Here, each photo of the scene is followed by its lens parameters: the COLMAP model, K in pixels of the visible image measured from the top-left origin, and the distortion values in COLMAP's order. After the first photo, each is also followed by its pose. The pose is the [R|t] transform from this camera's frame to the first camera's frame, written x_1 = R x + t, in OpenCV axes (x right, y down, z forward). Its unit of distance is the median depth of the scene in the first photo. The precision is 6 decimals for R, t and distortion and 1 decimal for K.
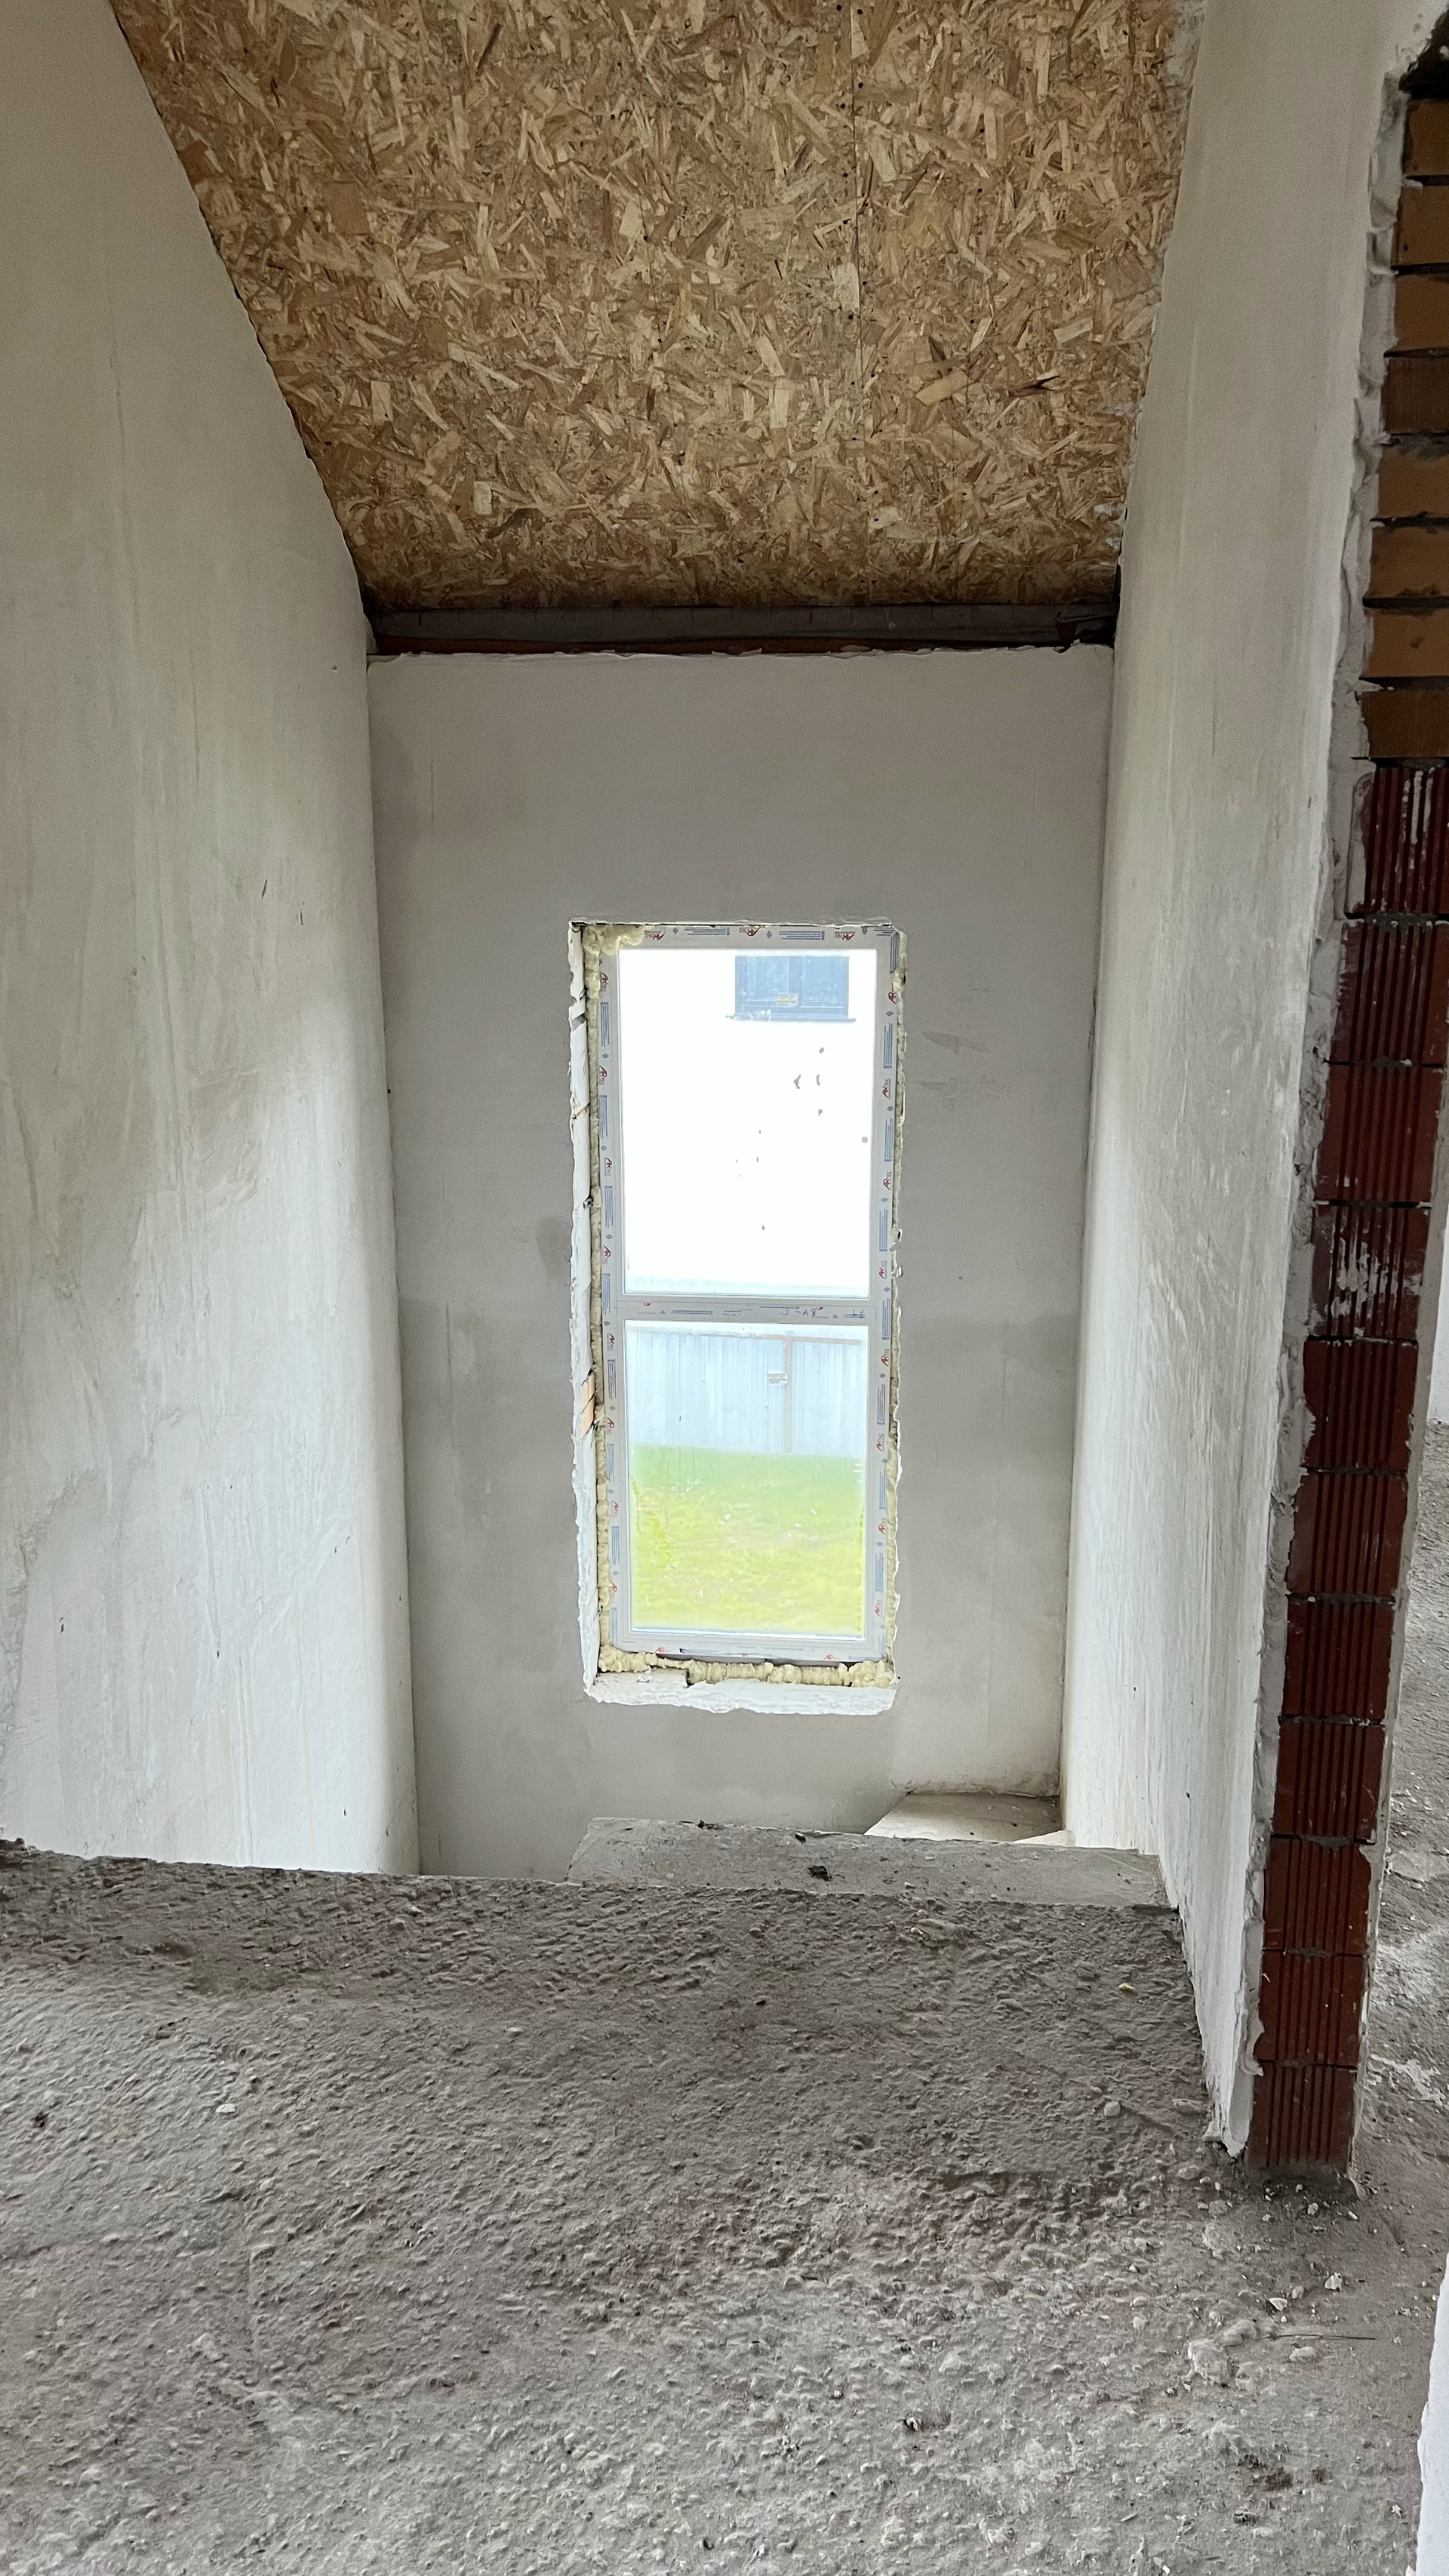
lens RADIAL K [[1926.6, 0, 720.7], [0, 1926.6, 1305.7], [0, 0, 1]] dist [0.043454, -0.032452]
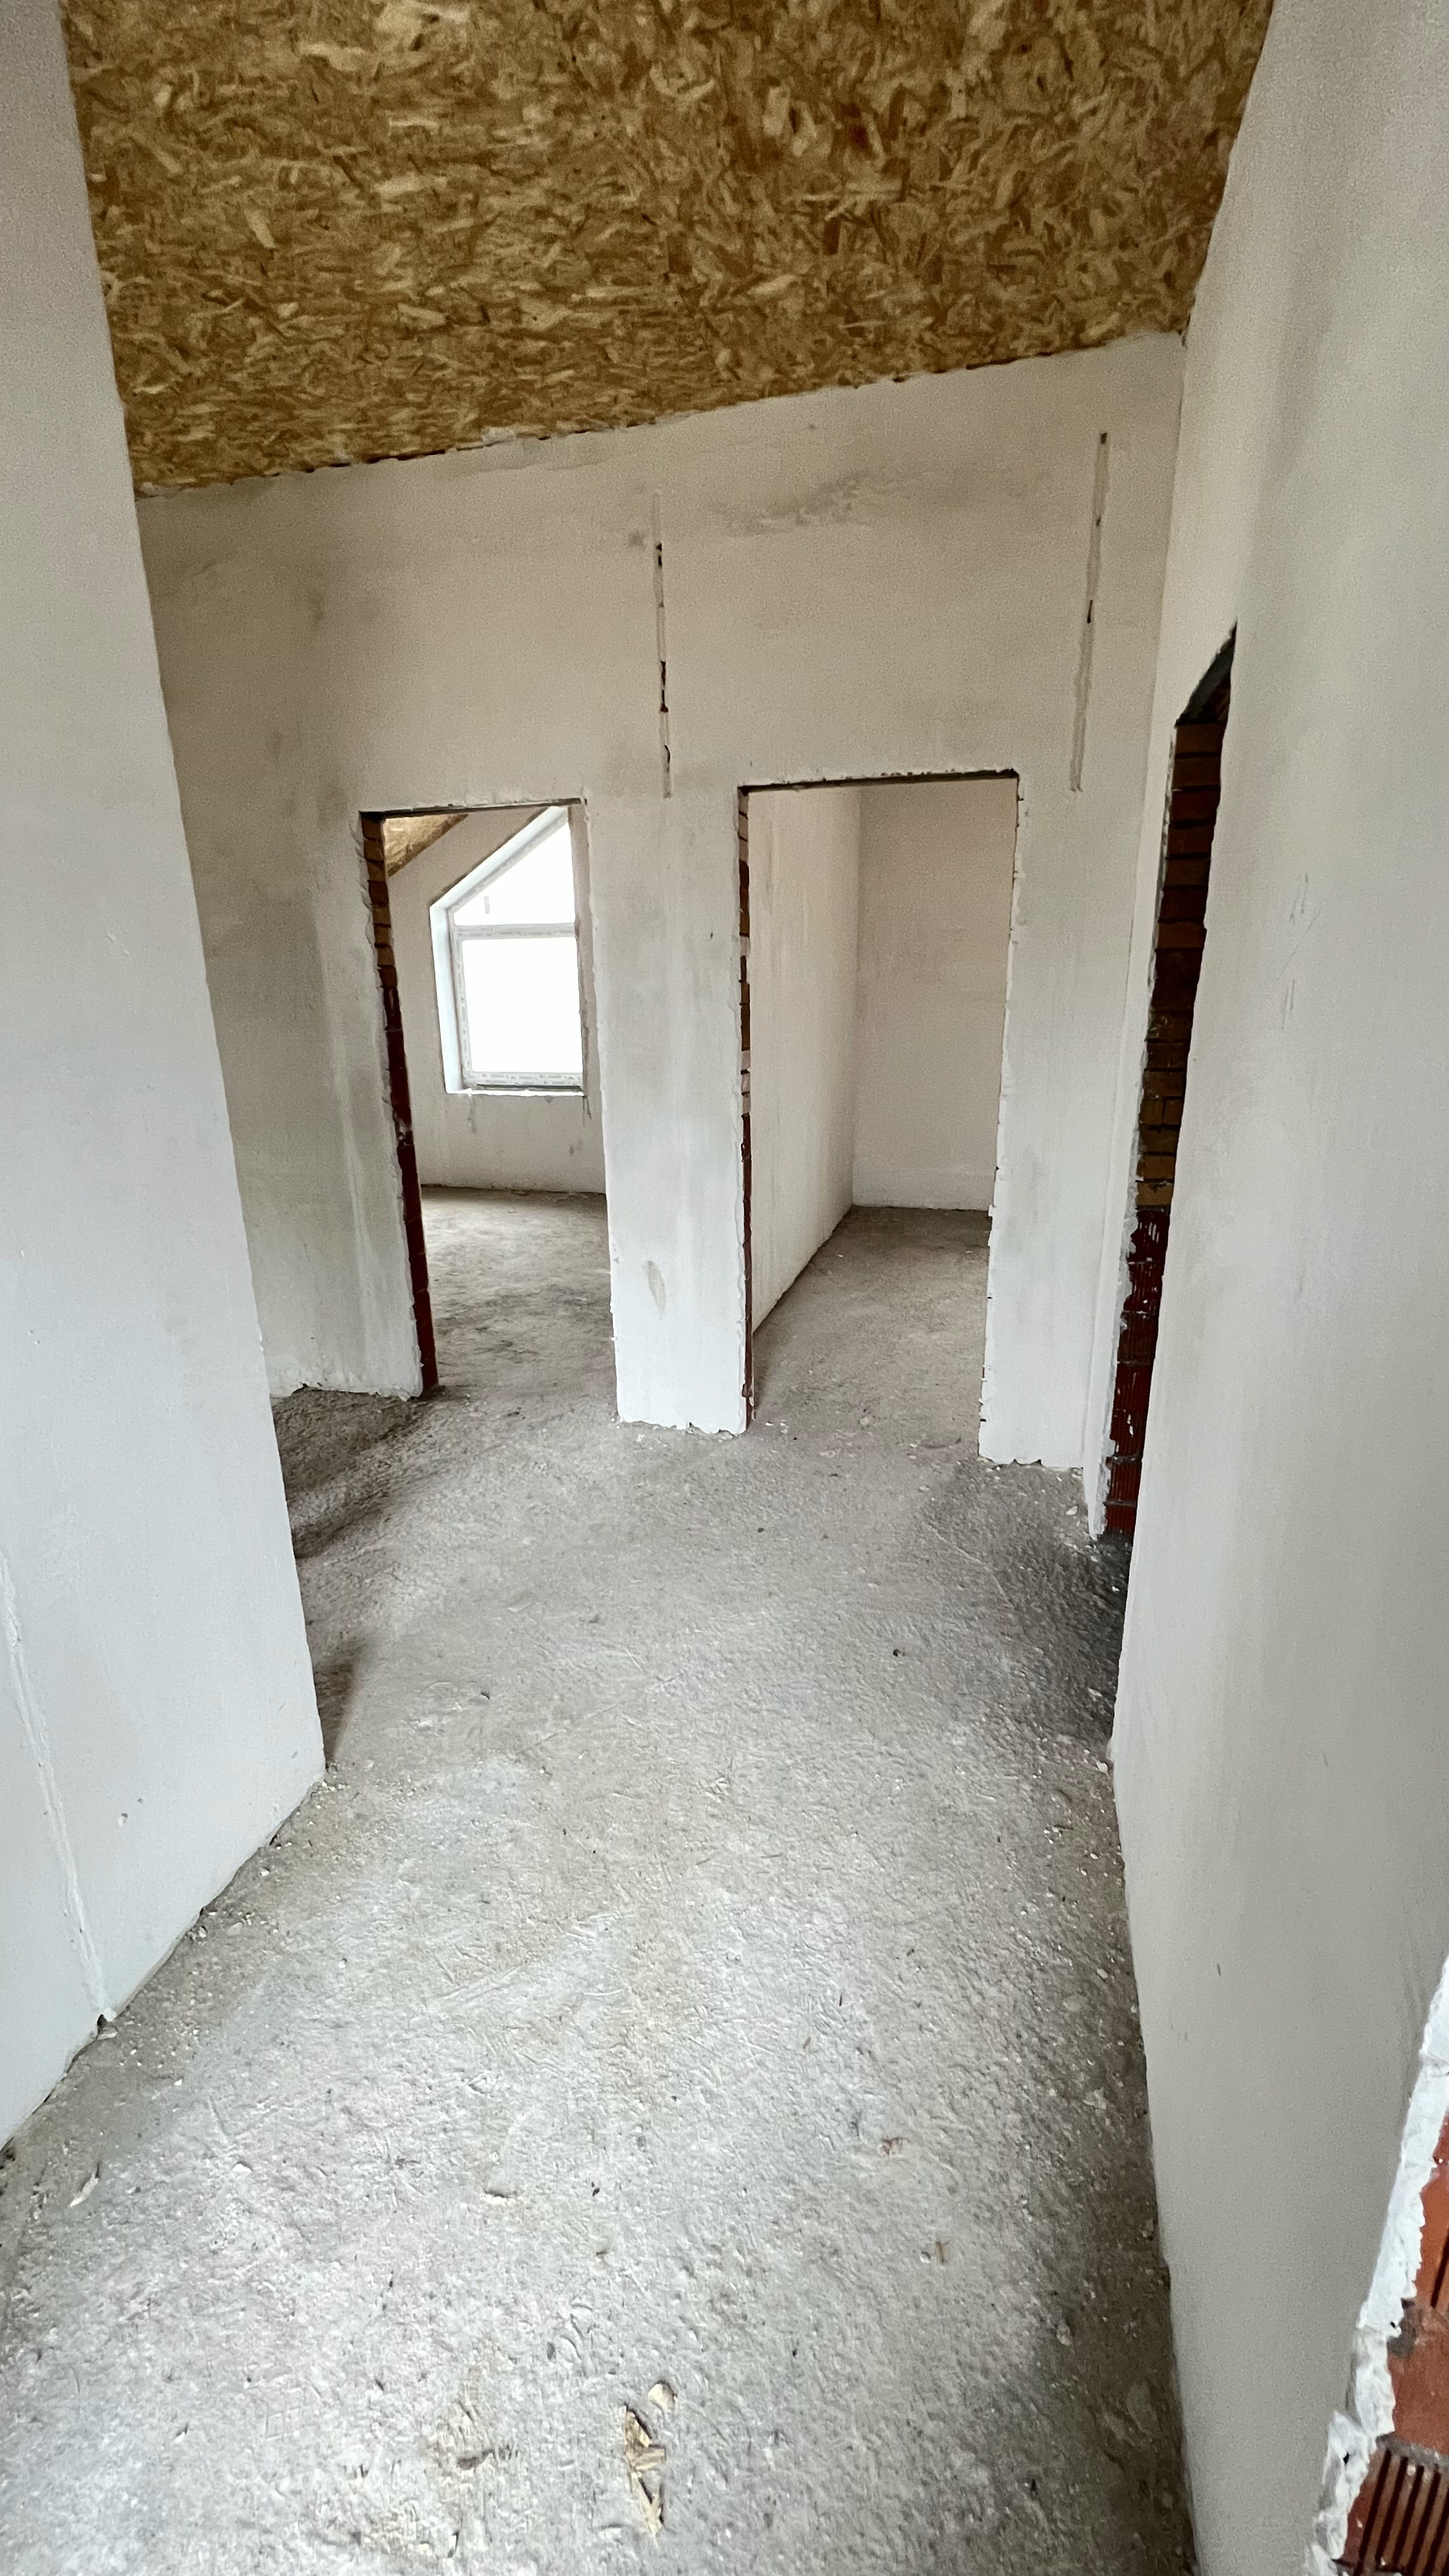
lens RADIAL K [[1020.6, 0, 729.8], [0, 1020.6, 1276.5], [0, 0, 1]] dist [-0.000830, -0.000569]
pose [[0.151067, -0.280658, 0.947845, -0.911040], [0.262643, 0.935782, 0.235226, -0.026776], [-0.952994, 0.213410, 0.215079, 0.033891]]
